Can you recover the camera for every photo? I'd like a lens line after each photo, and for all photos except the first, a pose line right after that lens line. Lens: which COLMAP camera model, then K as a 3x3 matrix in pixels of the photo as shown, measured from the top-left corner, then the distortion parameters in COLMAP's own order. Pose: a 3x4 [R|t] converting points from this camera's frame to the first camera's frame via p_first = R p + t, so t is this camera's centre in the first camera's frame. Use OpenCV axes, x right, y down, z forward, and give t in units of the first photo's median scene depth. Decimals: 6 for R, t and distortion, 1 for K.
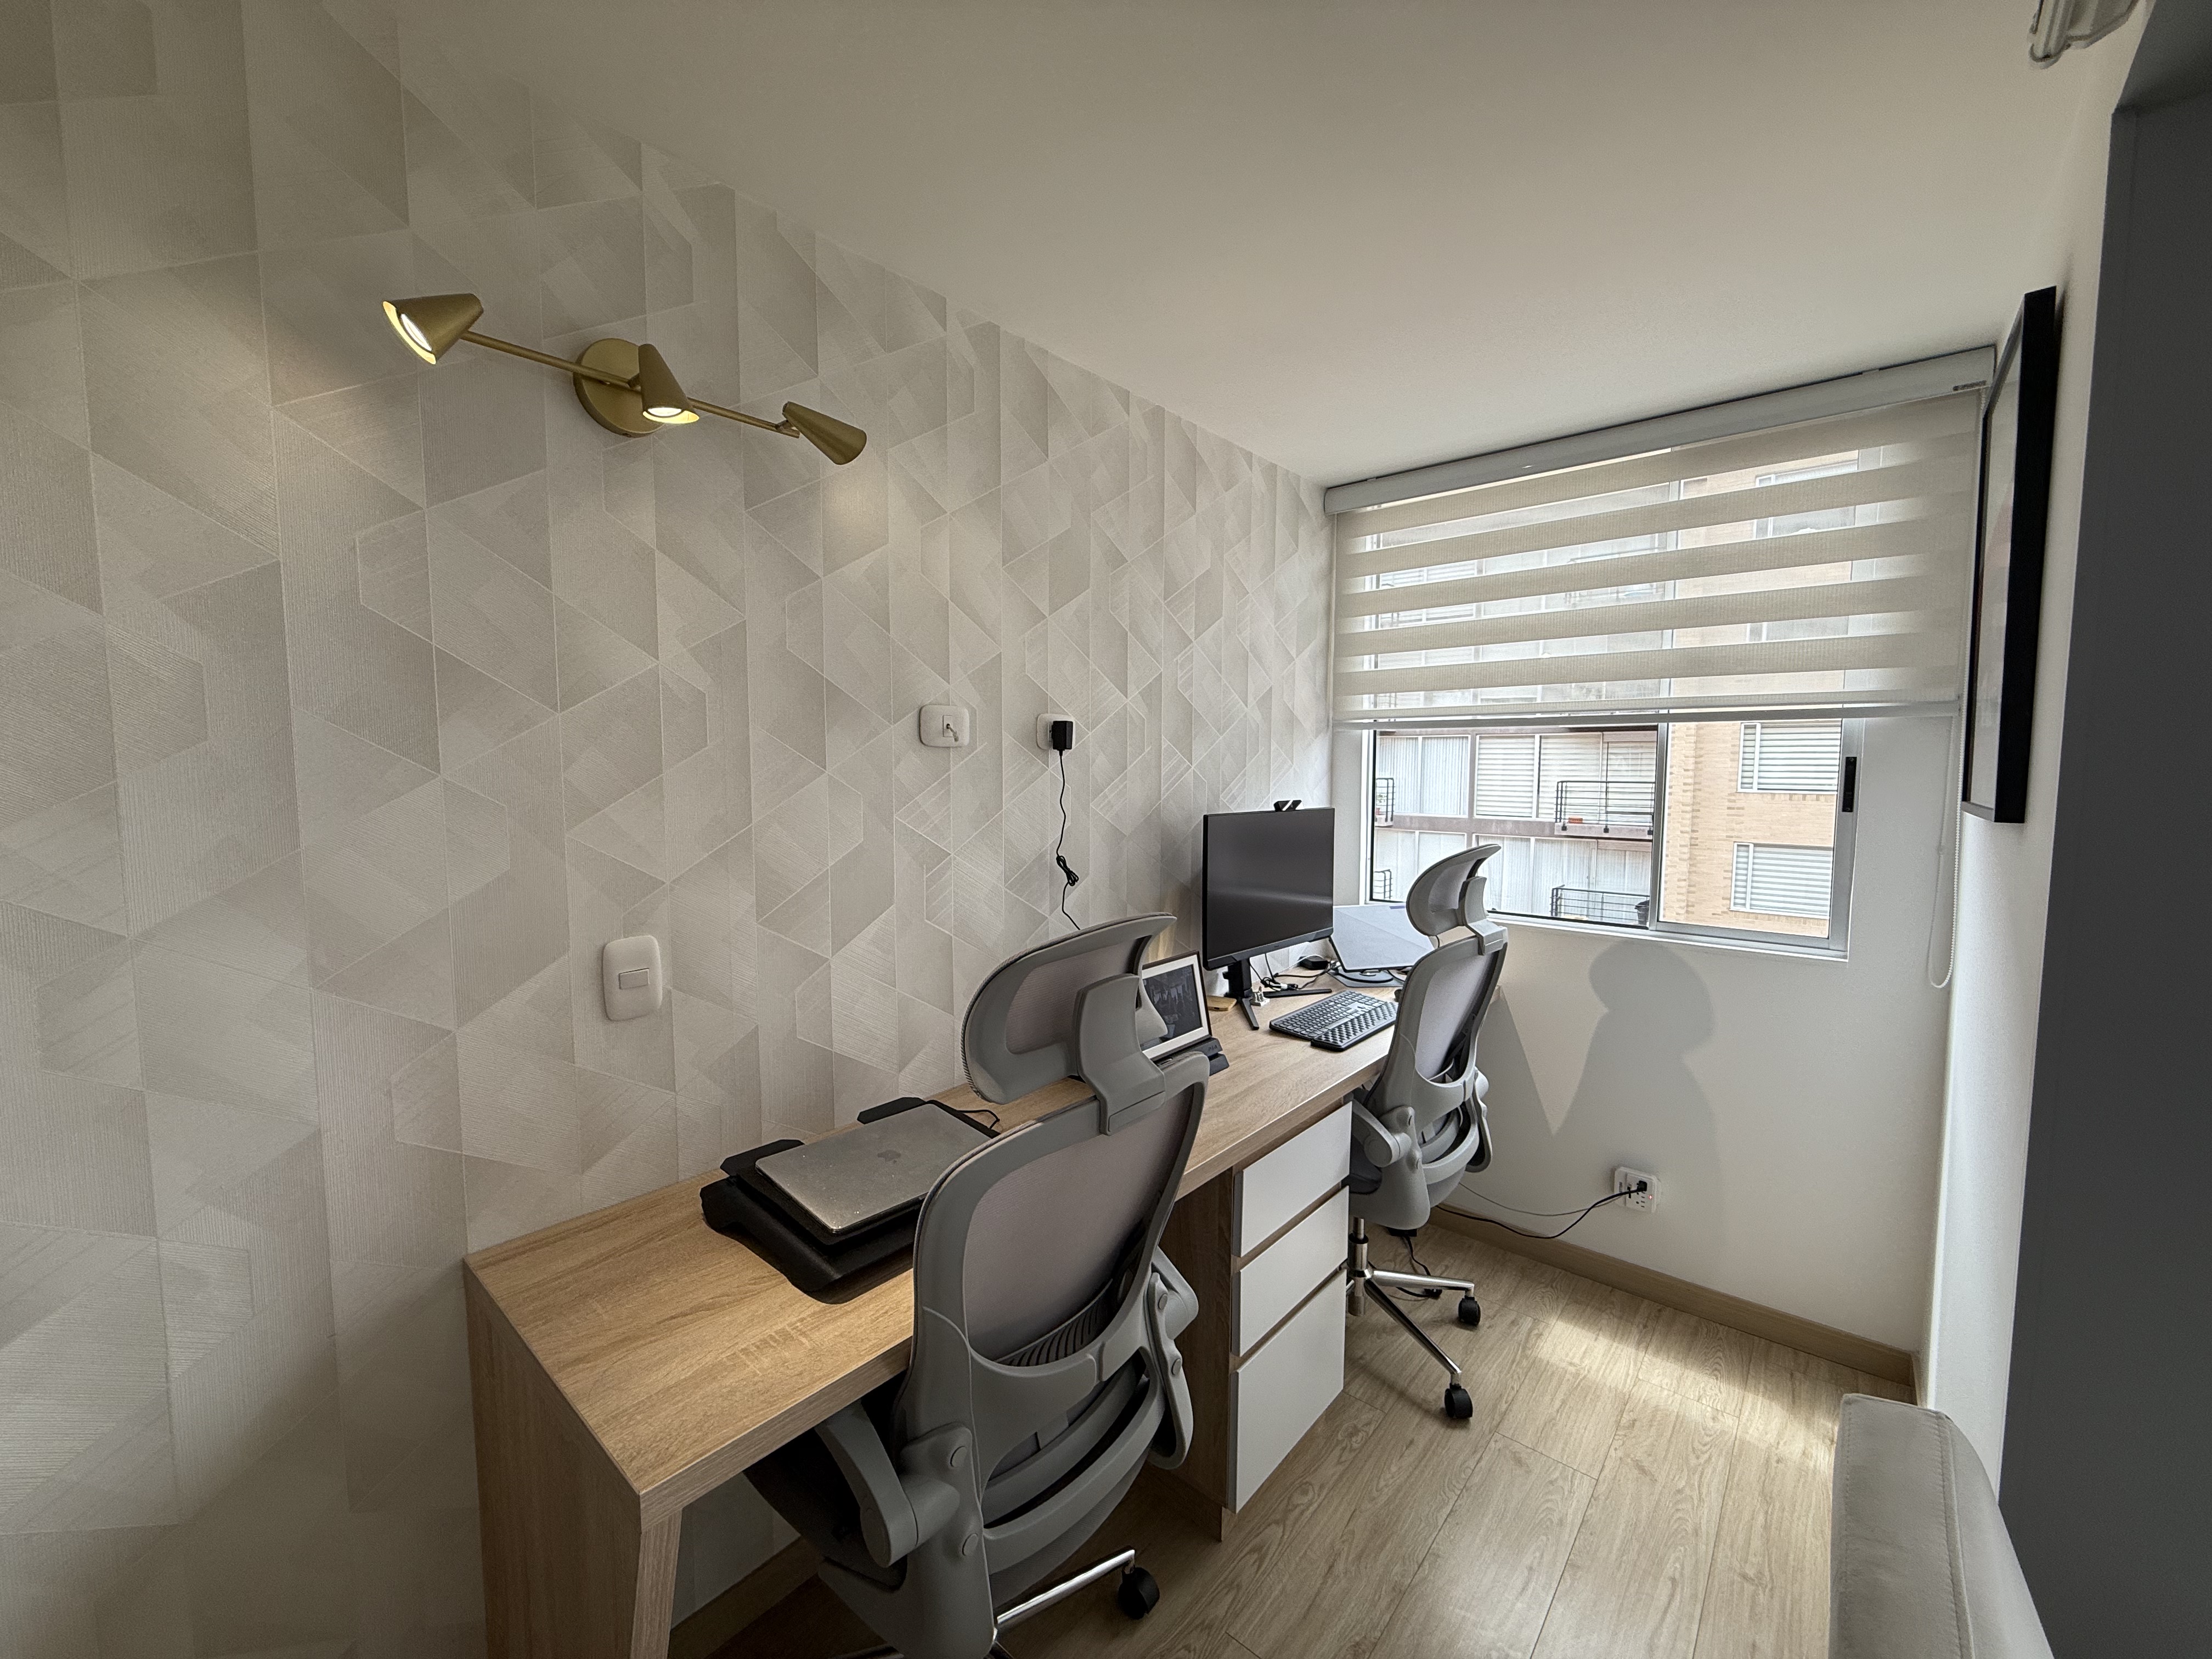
lens RADIAL K [[880.3, 0, 1106.0], [0, 880.3, 829.5], [0, 0, 1]] dist [-0.001430, 0.000227]
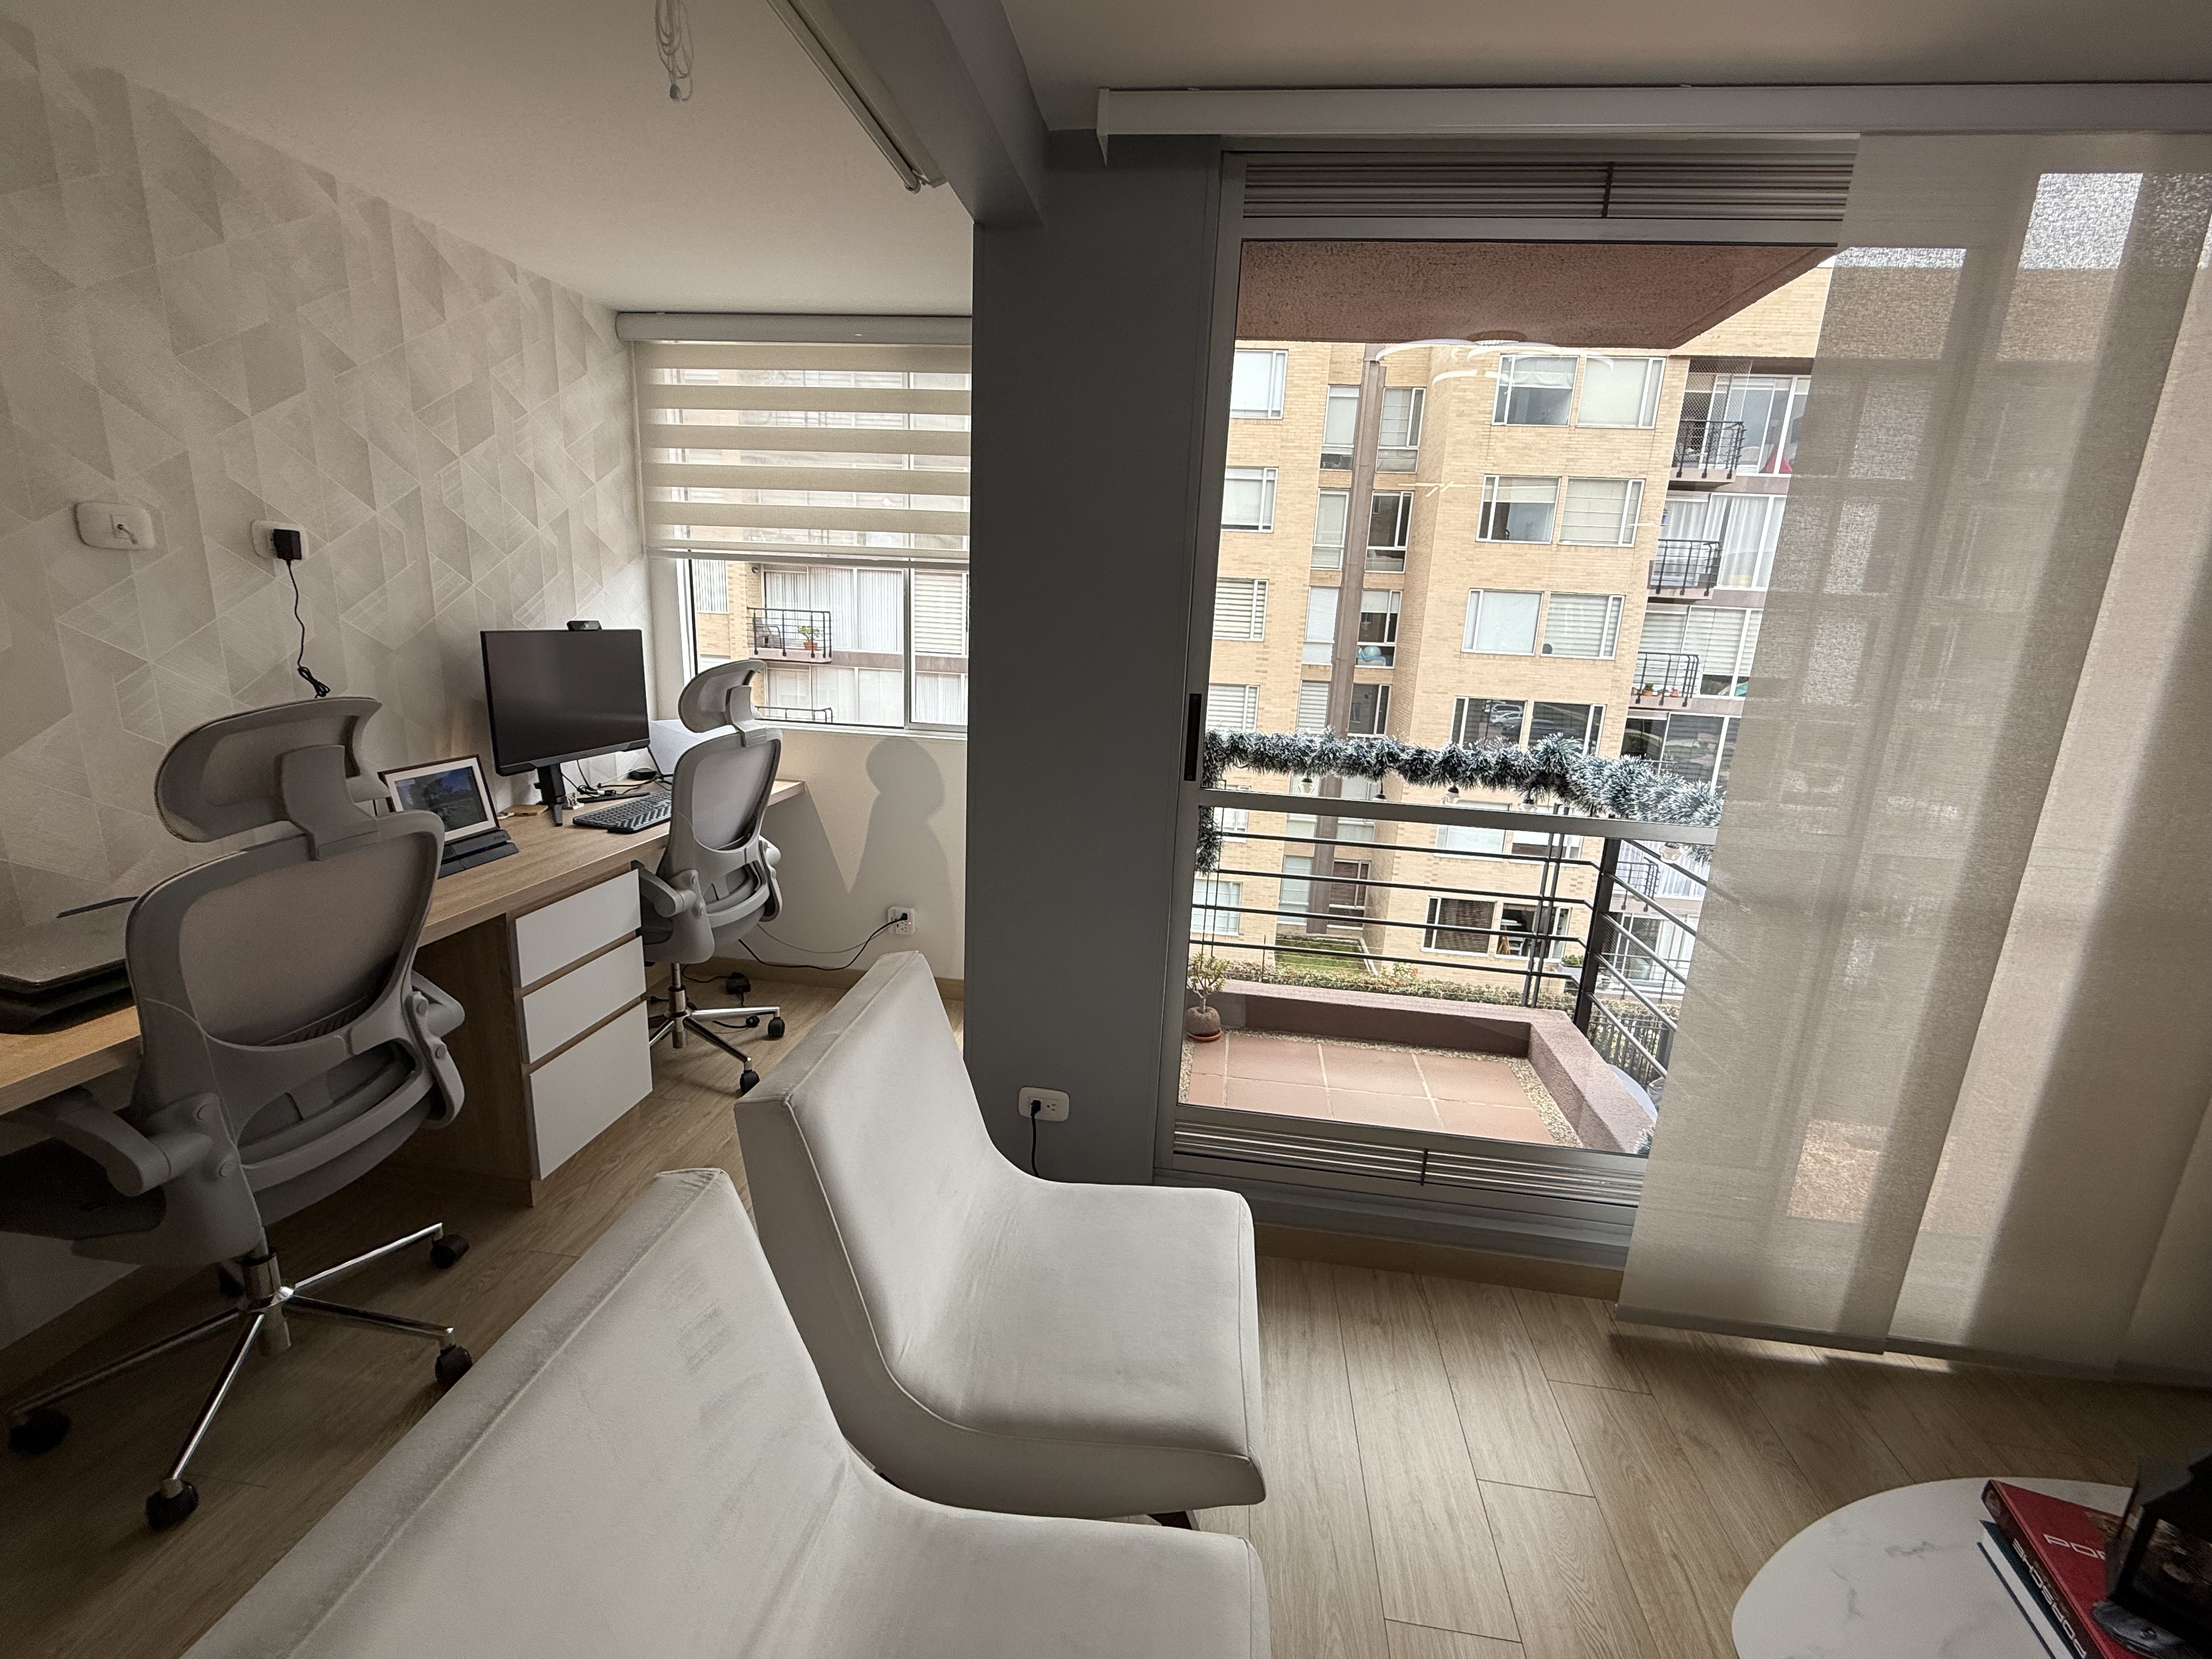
lens RADIAL K [[932.3, 0, 1106.0], [0, 932.3, 829.5], [0, 0, 1]] dist [0.002038, -0.000736]
pose [[0.838216, -0.091386, 0.537627, 0.121178], [-0.001362, 0.985505, 0.169639, 0.028712], [-0.545337, -0.142926, 0.825942, -0.401993]]
